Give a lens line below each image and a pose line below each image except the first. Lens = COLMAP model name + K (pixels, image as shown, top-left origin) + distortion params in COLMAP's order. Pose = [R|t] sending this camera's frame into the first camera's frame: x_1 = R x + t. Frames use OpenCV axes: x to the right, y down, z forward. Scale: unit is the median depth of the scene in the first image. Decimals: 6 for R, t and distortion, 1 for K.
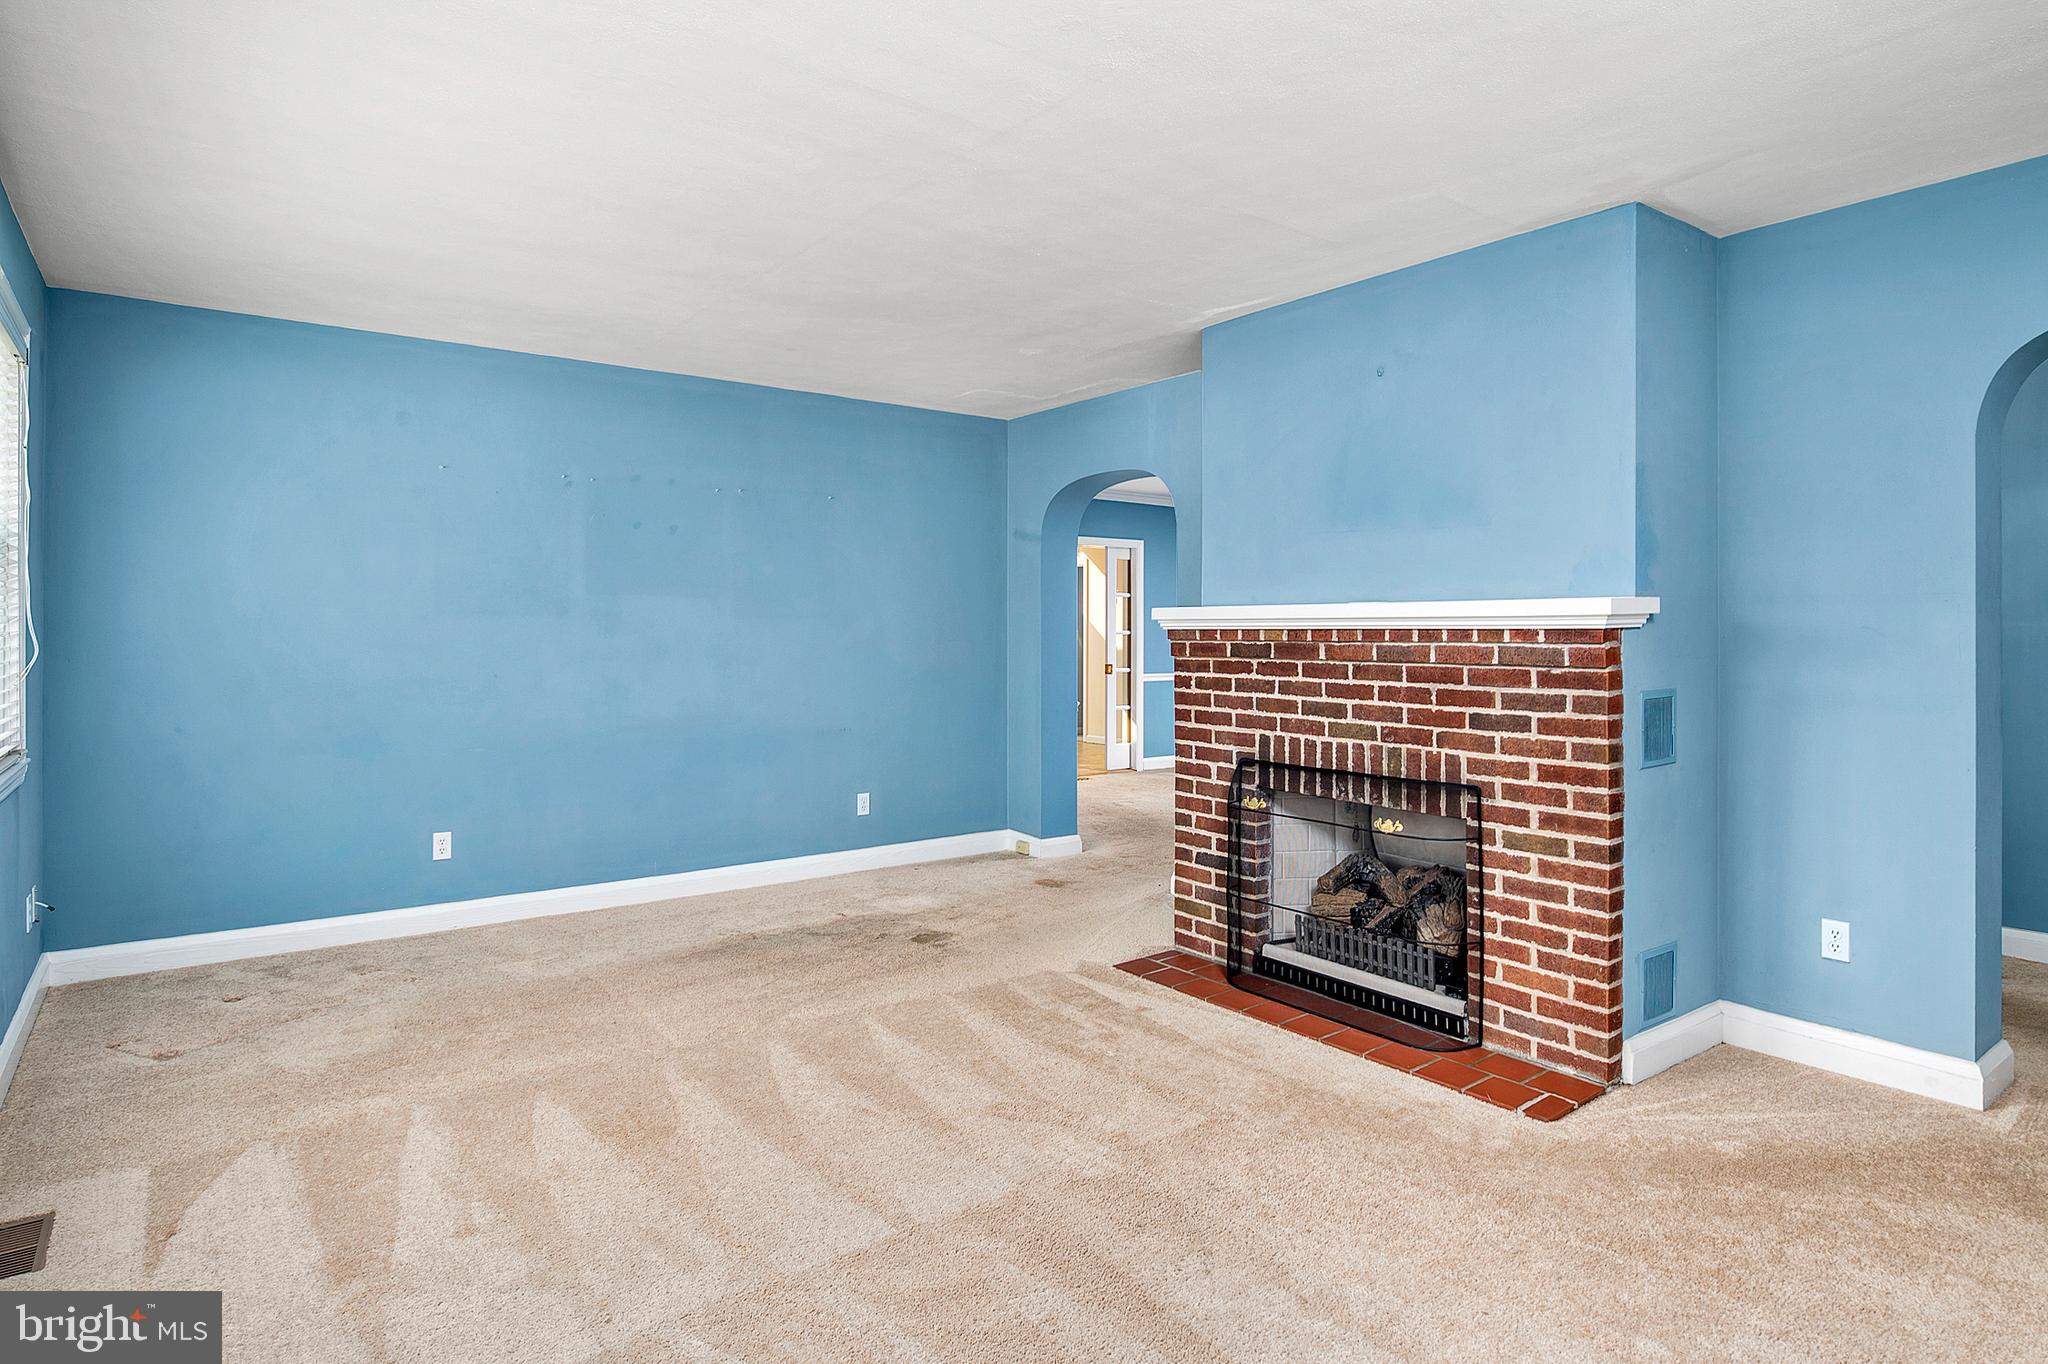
lens RADIAL K [[1112.3, 0, 1024.9], [0, 1112.3, 643.4], [0, 0, 1]] dist [-0.006439, -0.003267]
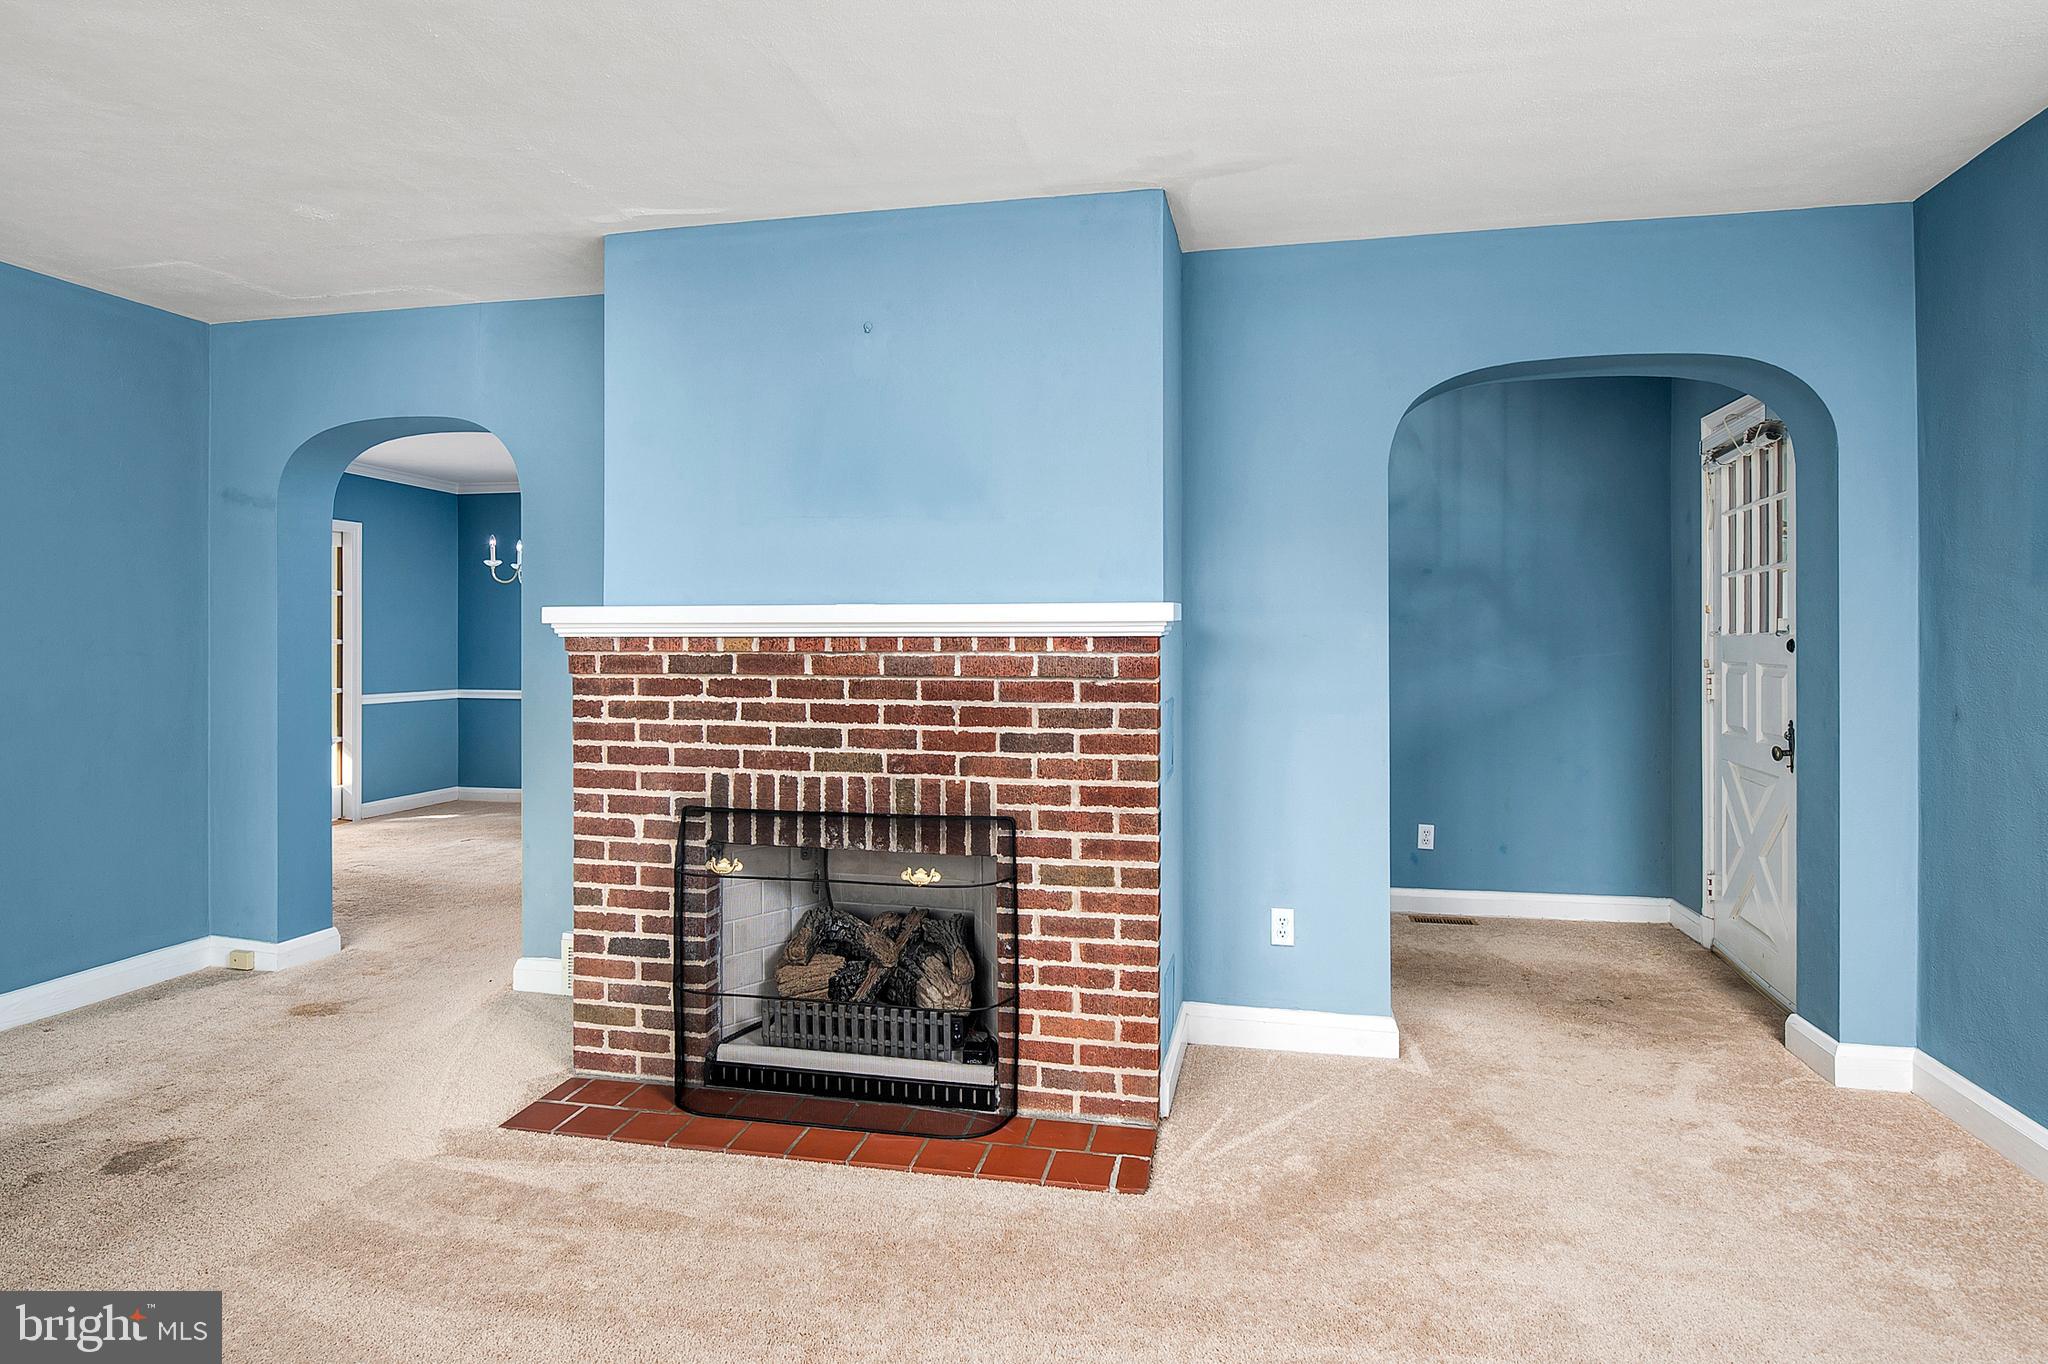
lens RADIAL K [[1112.3, 0, 1024.9], [0, 1112.3, 643.4], [0, 0, 1]] dist [-0.006439, -0.003267]
pose [[0.755412, -0.003036, 0.655243, -0.145962], [0.008401, 0.999952, -0.005052, -0.002803], [-0.655196, 0.009321, 0.755402, 0.314335]]
